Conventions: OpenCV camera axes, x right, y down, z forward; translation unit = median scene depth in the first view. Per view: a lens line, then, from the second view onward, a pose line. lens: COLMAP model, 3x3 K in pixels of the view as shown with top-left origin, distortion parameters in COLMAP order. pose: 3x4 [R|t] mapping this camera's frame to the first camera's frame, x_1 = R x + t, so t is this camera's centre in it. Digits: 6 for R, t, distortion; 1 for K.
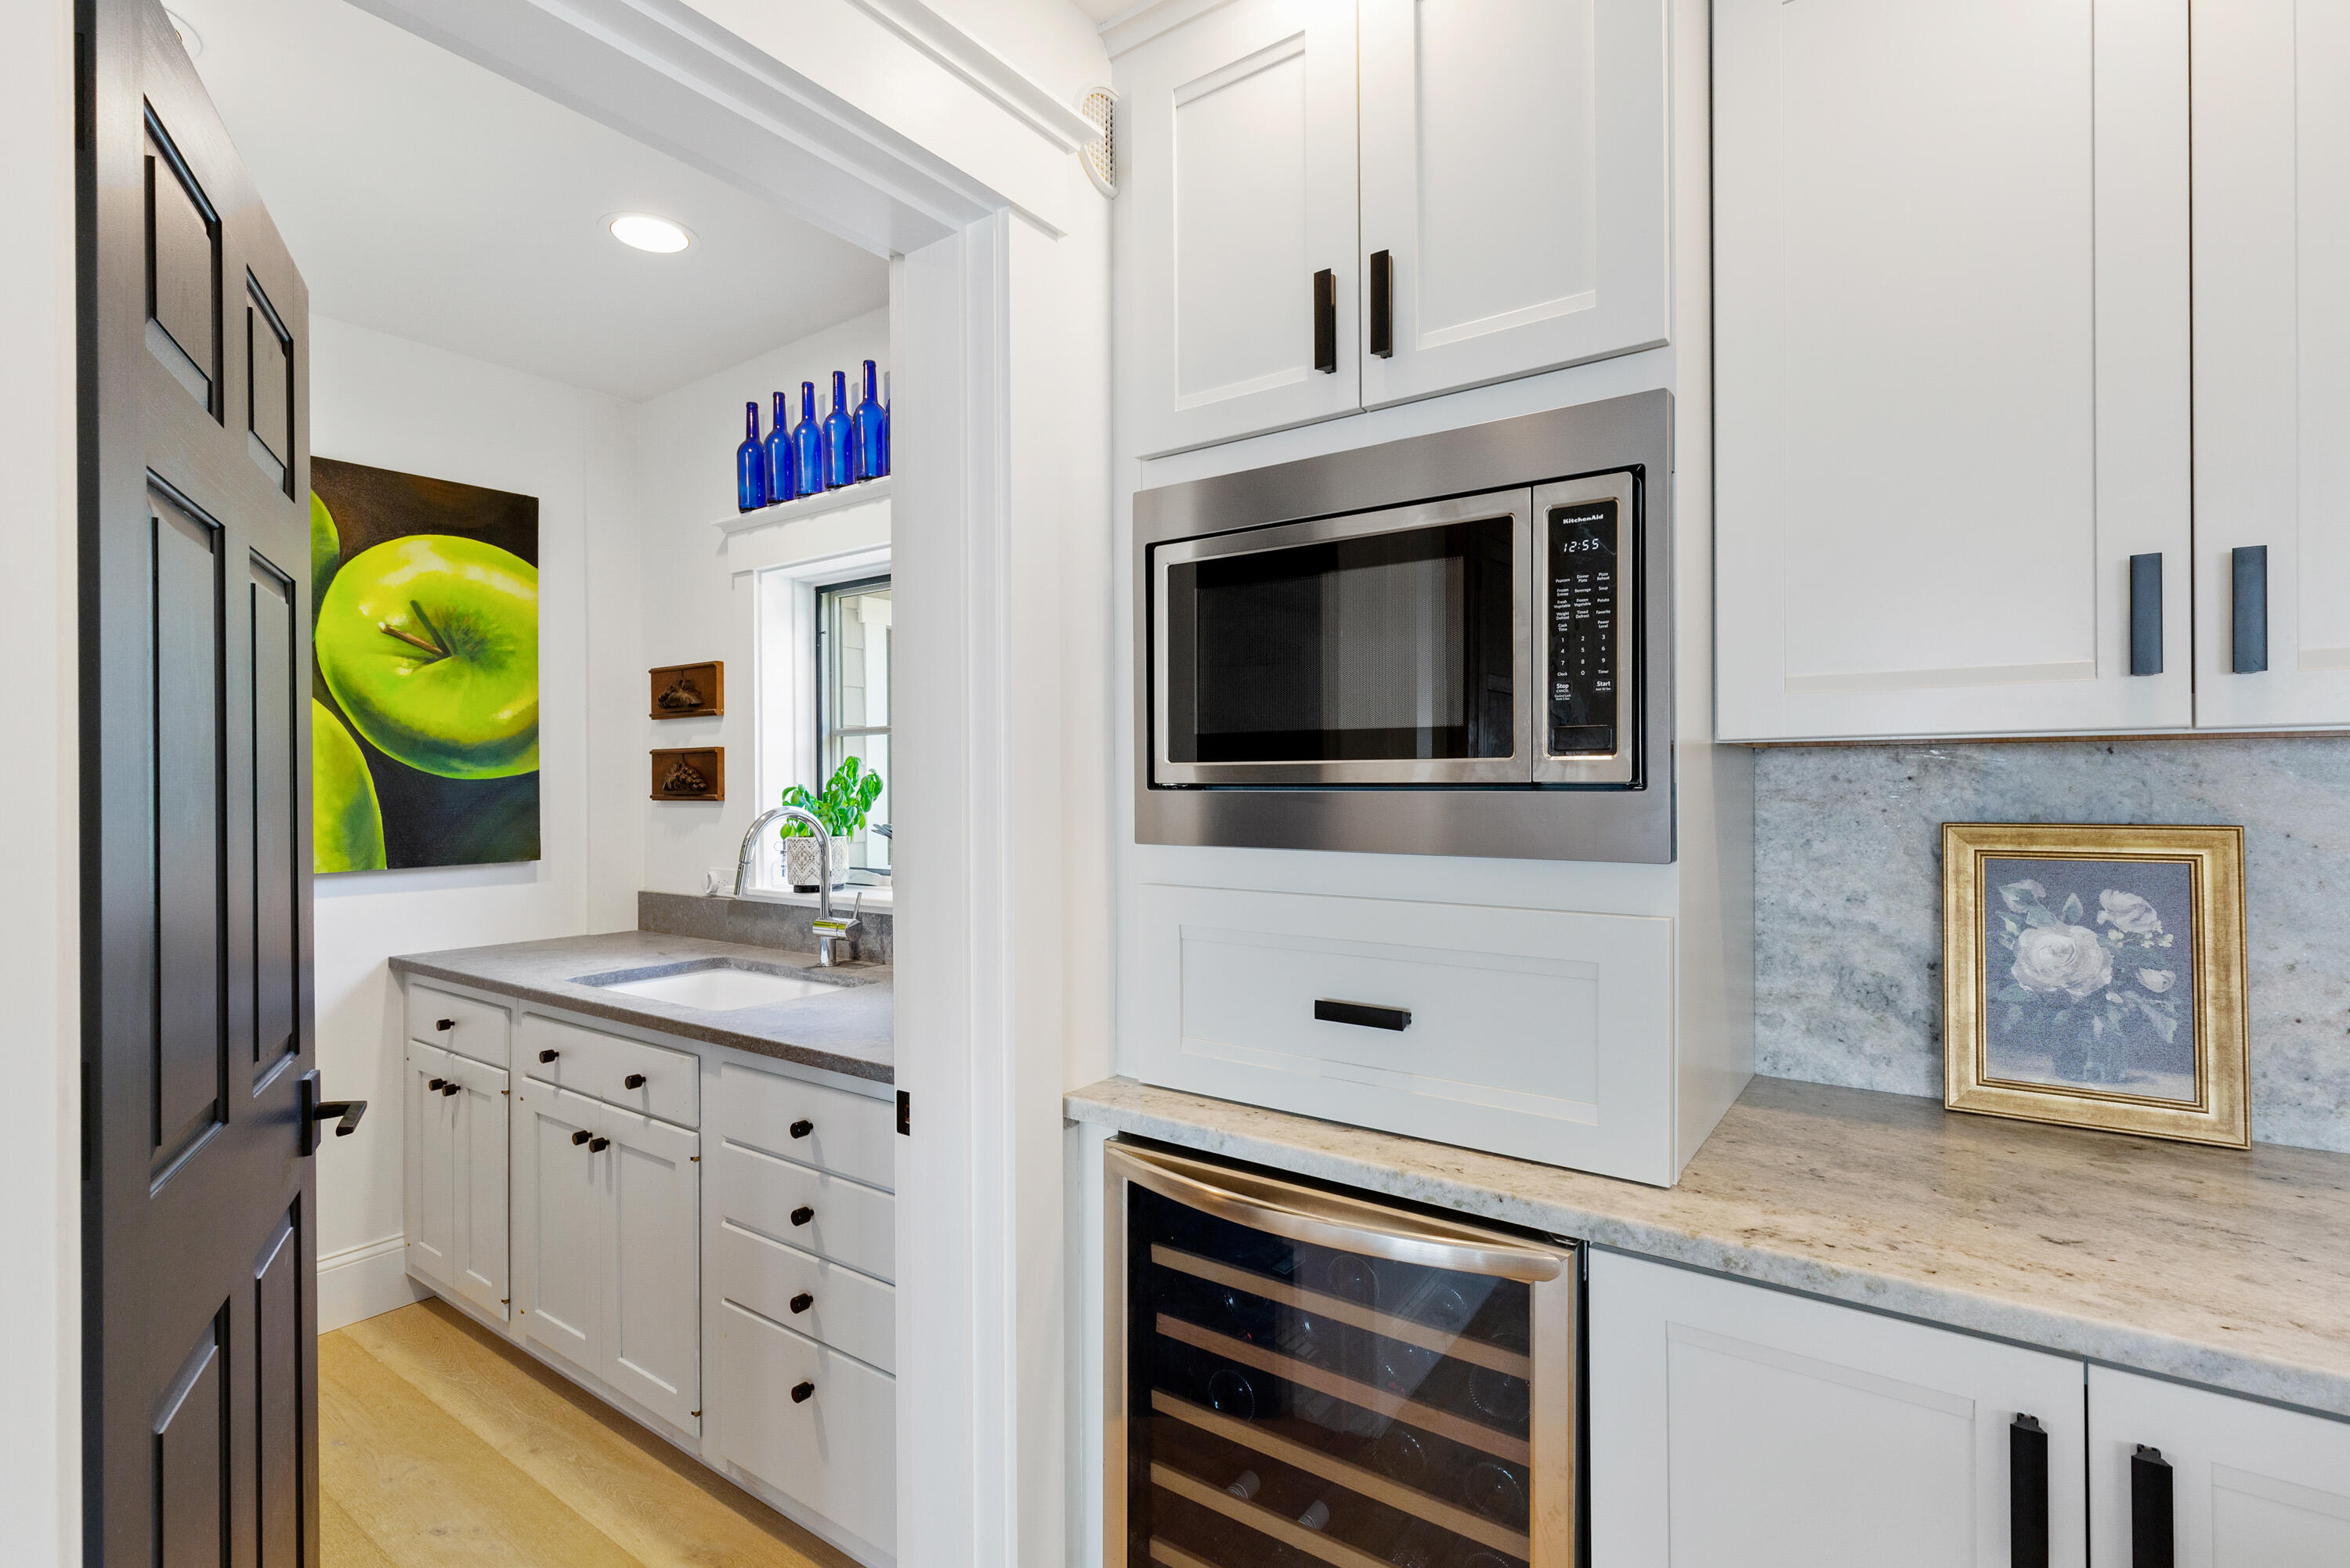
lens RADIAL K [[1065.7, 0, 1212.0], [0, 1065.7, 757.8], [0, 0, 1]] dist [0.008157, -0.000745]
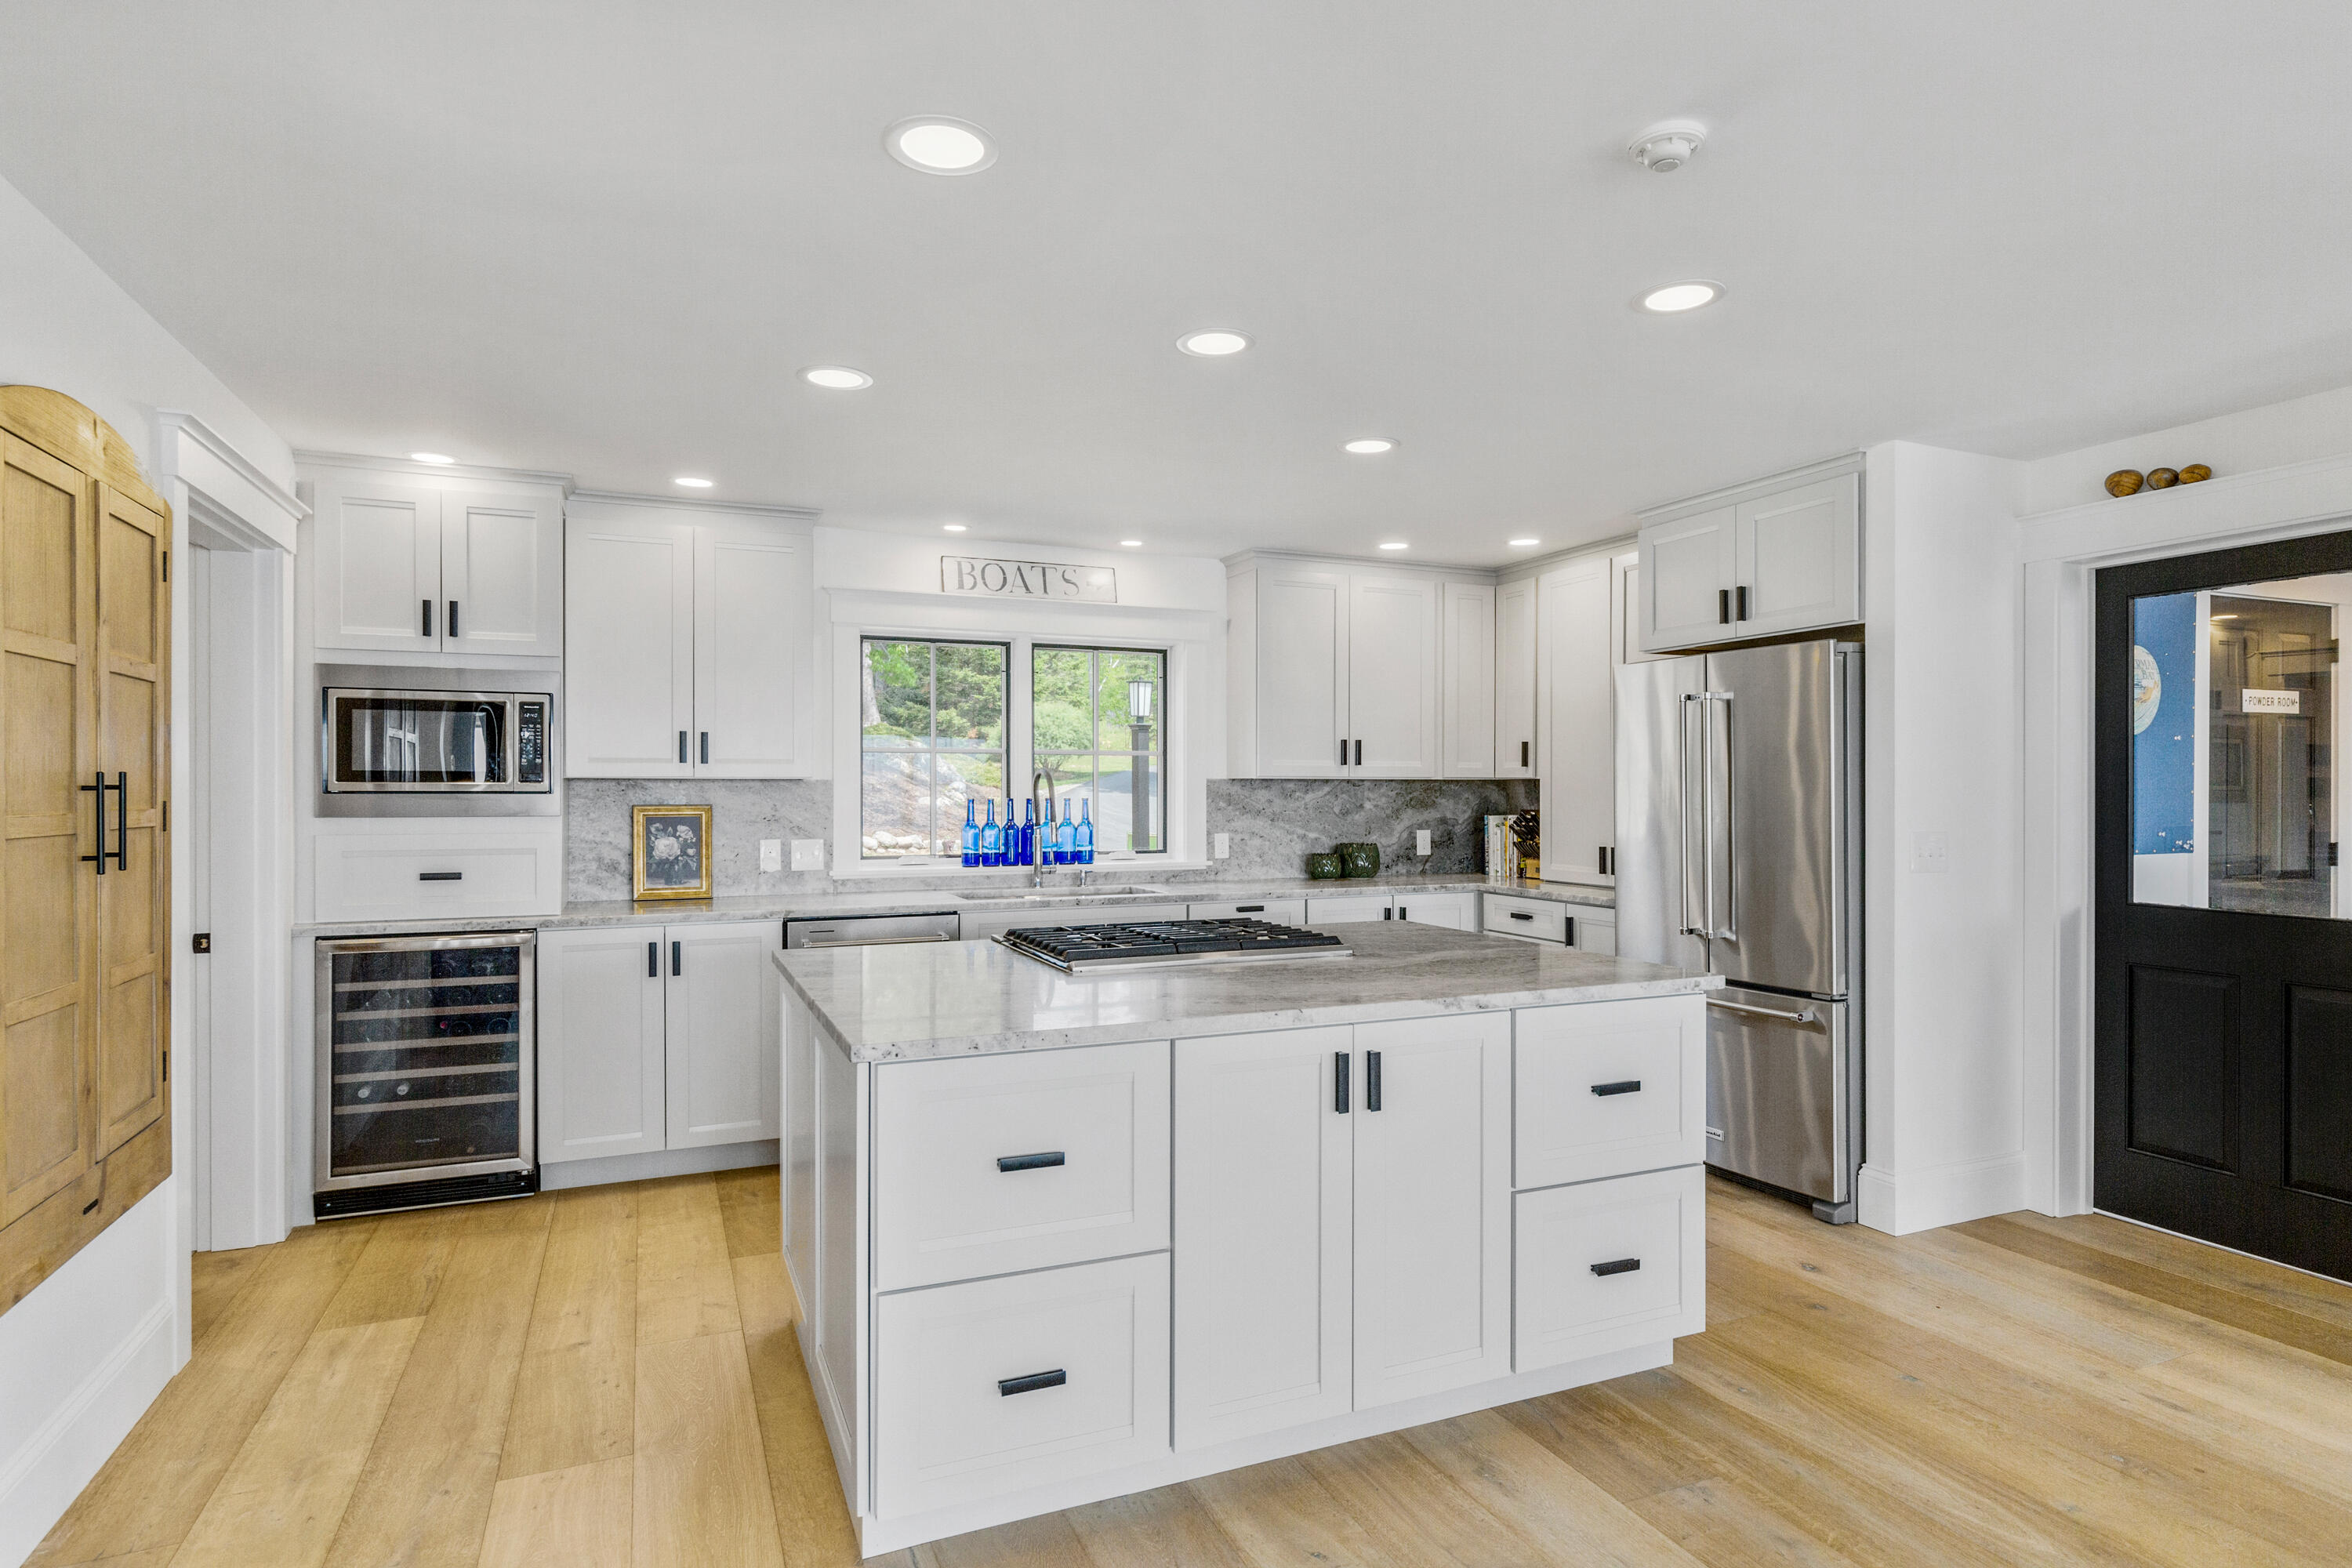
lens RADIAL K [[1199.8, 0, 1182.9], [0, 1199.8, 796.6], [0, 0, 1]] dist [-0.000444, 0.000219]
pose [[0.518729, 0.003808, 0.854931, -1.413988], [-0.019007, 0.999794, 0.007080, -0.018060], [-0.854728, -0.019923, 0.518694, -2.088888]]
